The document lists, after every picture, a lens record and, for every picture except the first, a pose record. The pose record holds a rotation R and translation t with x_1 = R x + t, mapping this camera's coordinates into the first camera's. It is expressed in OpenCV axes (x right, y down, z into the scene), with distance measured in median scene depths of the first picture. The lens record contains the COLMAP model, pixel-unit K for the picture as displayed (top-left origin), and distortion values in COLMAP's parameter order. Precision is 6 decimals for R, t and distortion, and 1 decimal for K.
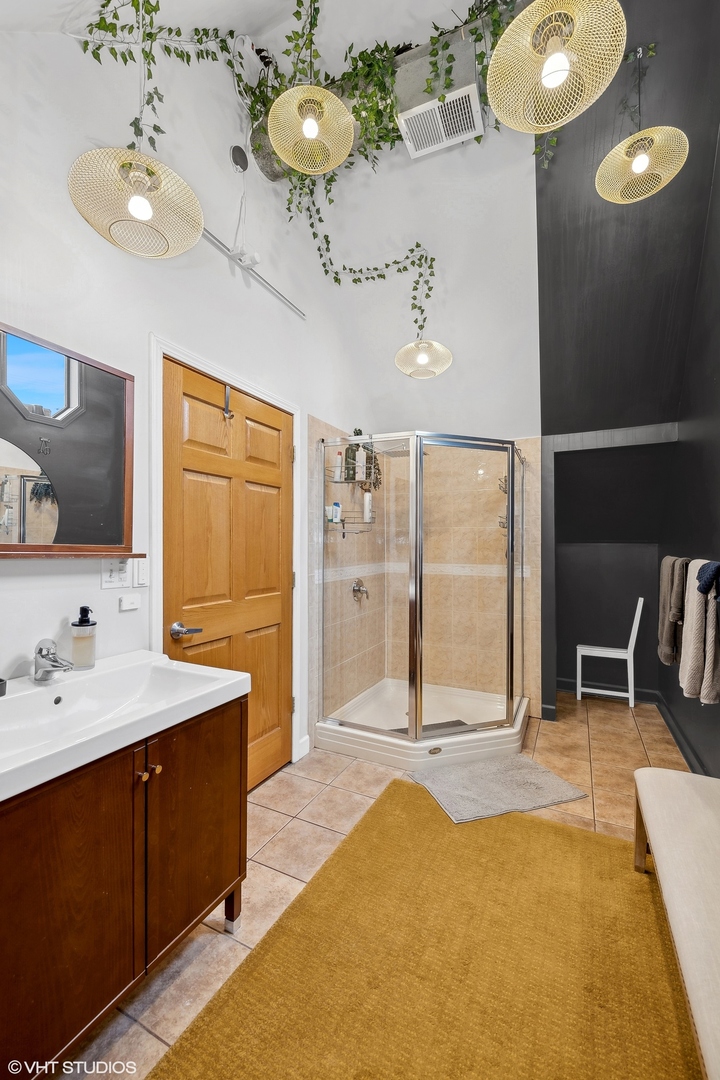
lens RADIAL K [[482.8, 0, 303.8], [0, 482.8, 543.3], [0, 0, 1]] dist [-0.044830, 0.002247]
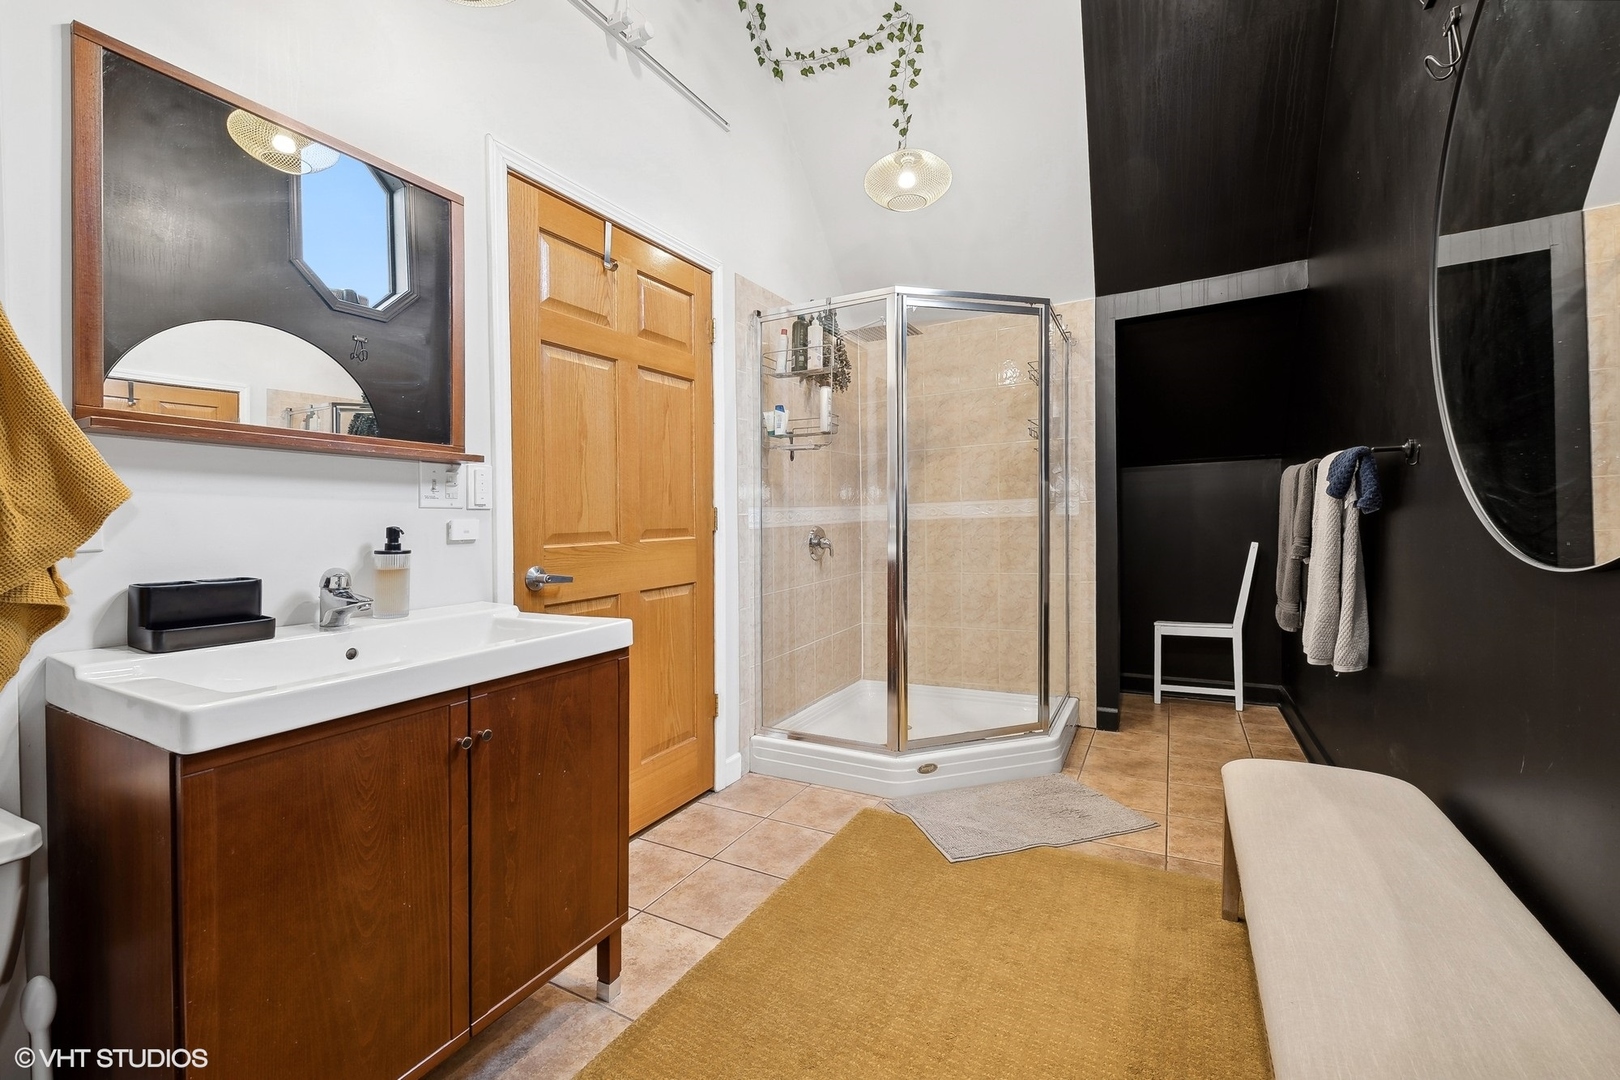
lens RADIAL K [[724.2, 0, 726.4], [0, 724.2, 552.2], [0, 0, 1]] dist [-0.044830, 0.002247]
pose [[0.998342, -0.010697, -0.056556, 0.059063], [0.011835, 0.999733, 0.019833, 0.117302], [0.056328, -0.020469, 0.998202, -0.002355]]
